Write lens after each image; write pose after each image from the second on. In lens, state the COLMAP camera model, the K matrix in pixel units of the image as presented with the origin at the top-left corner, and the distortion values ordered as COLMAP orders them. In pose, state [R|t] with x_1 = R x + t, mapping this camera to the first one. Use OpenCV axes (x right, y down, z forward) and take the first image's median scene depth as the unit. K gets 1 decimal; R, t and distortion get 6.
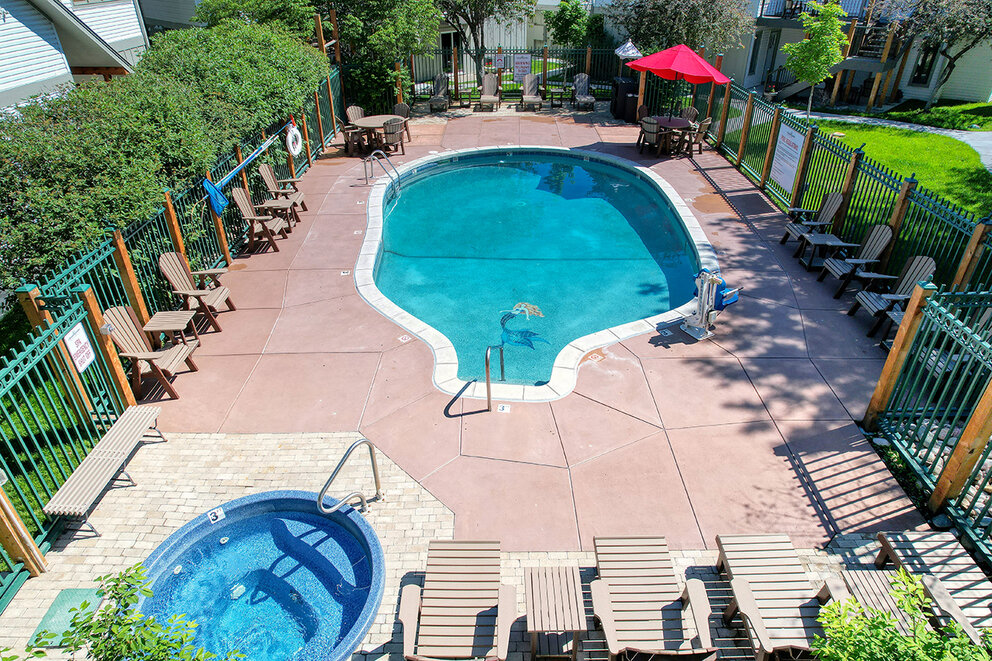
lens RADIAL K [[638.1, 0, 496.0], [0, 638.1, 330.5], [0, 0, 1]] dist [-0.037146, 0.000563]
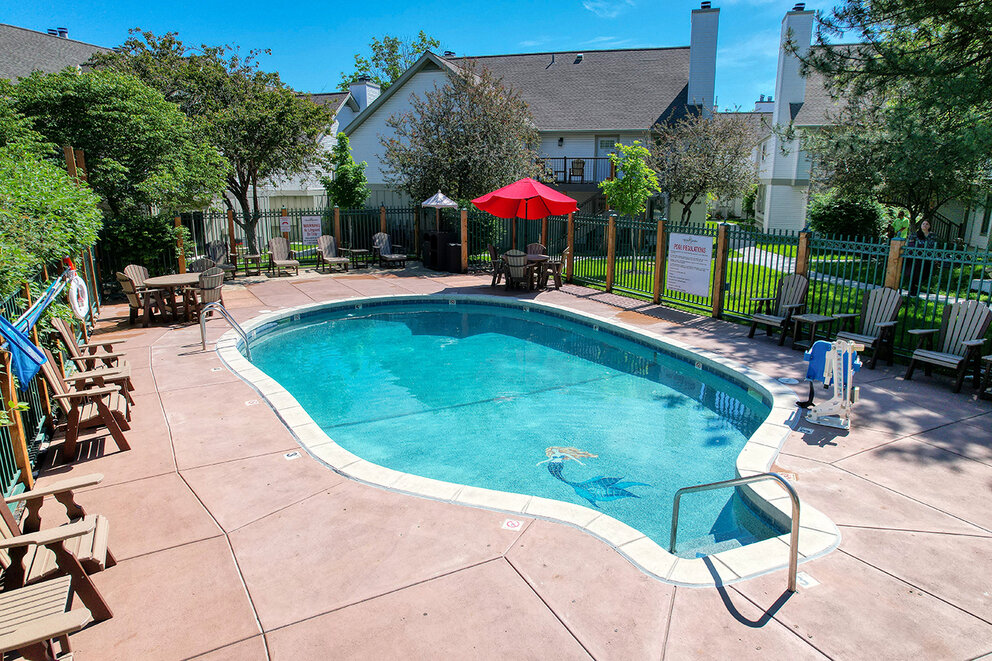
lens RADIAL K [[638.1, 0, 496.0], [0, 638.1, 330.5], [0, 0, 1]] dist [-0.037146, 0.000563]
pose [[0.880401, -0.105298, 0.462391, -0.301222], [0.242321, 0.938024, -0.247771, -0.009776], [-0.407645, 0.330185, 0.851354, 0.372525]]
